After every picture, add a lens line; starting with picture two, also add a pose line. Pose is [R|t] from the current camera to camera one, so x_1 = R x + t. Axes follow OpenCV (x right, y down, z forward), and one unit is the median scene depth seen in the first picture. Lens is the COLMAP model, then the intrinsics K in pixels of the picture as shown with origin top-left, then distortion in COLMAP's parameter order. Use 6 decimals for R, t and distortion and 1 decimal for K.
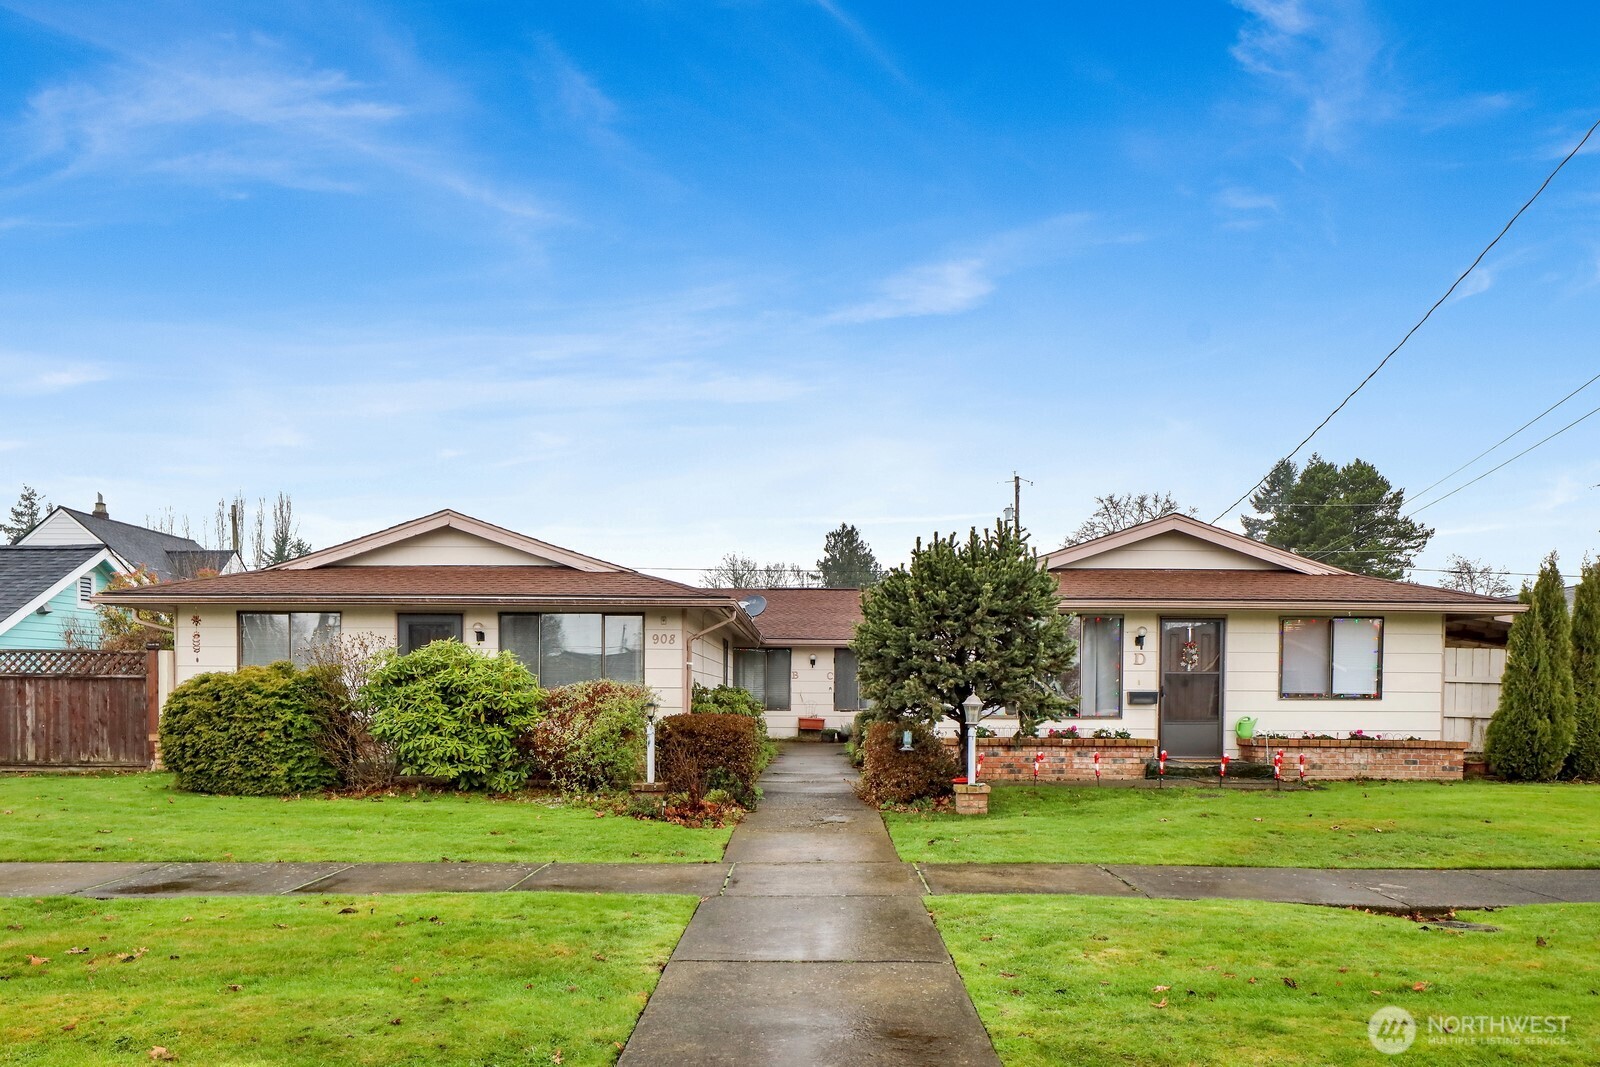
lens RADIAL K [[1282.7, 0, 900.2], [0, 1282.7, 609.7], [0, 0, 1]] dist [-0.005972, 0.003560]
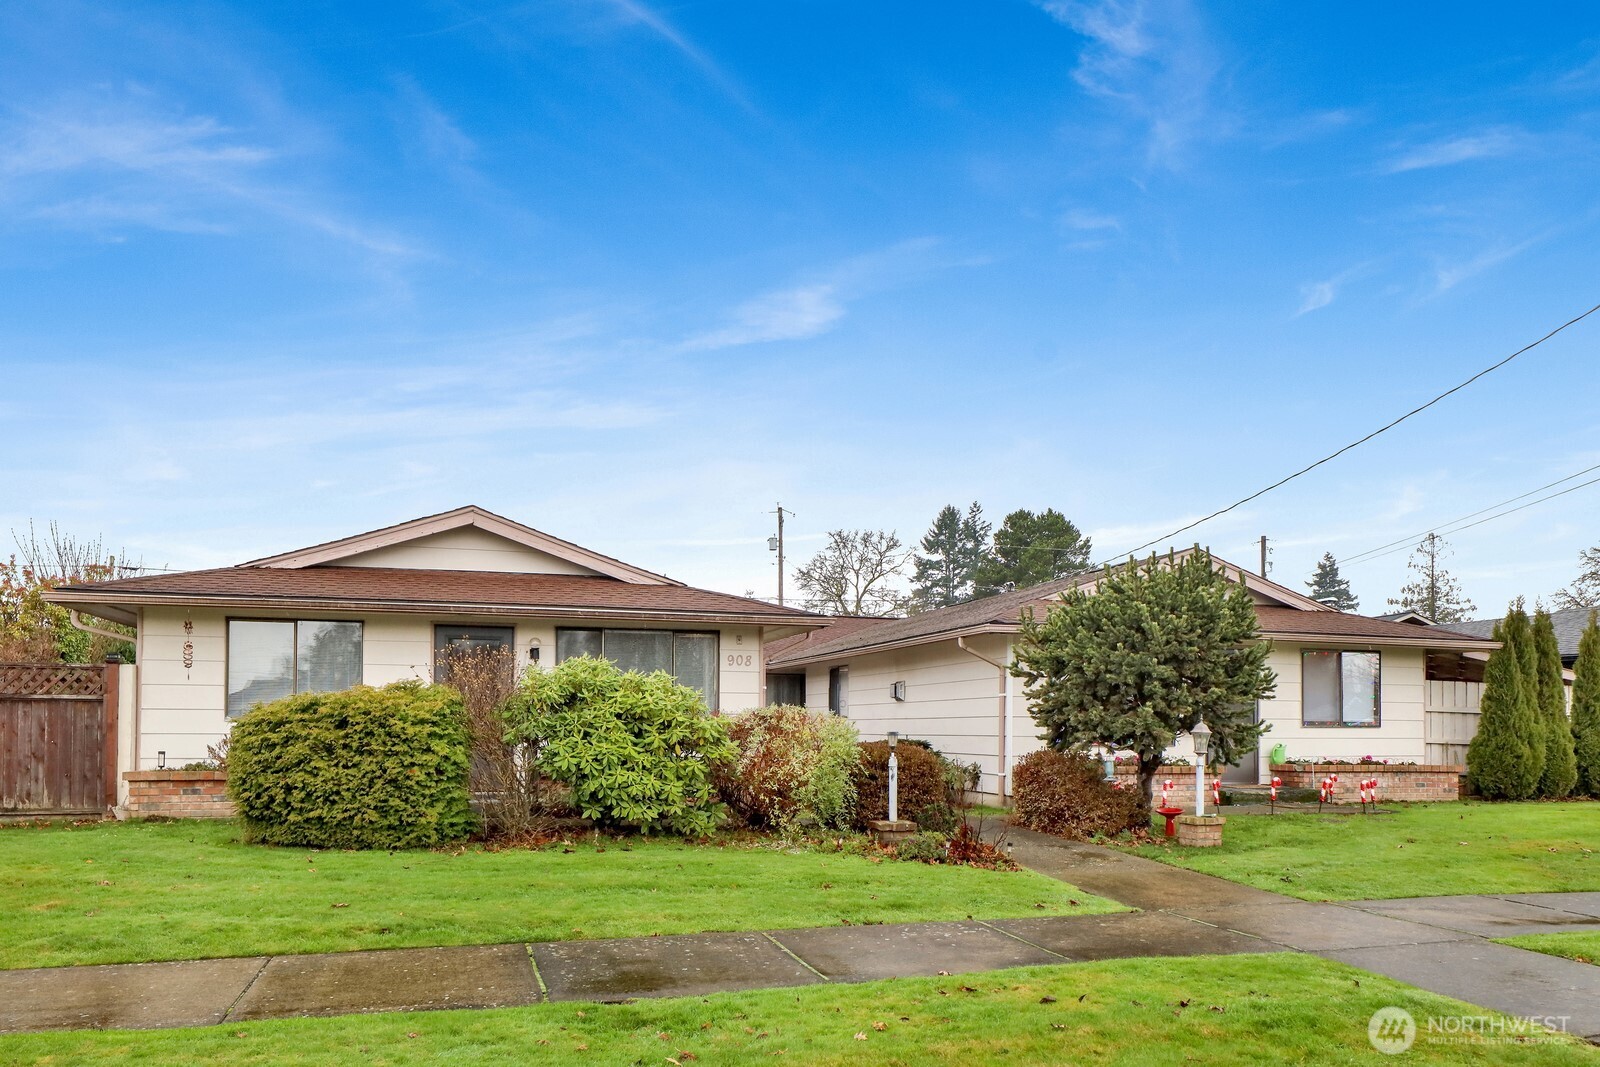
lens RADIAL K [[1216.5, 0, 844.7], [0, 1216.5, 585.0], [0, 0, 1]] dist [0.001000, -0.001880]
pose [[0.953144, 0.035307, 0.300448, -0.378209], [-0.021730, 0.998591, -0.048412, 0.009791], [-0.301734, 0.039615, 0.952569, 0.153663]]
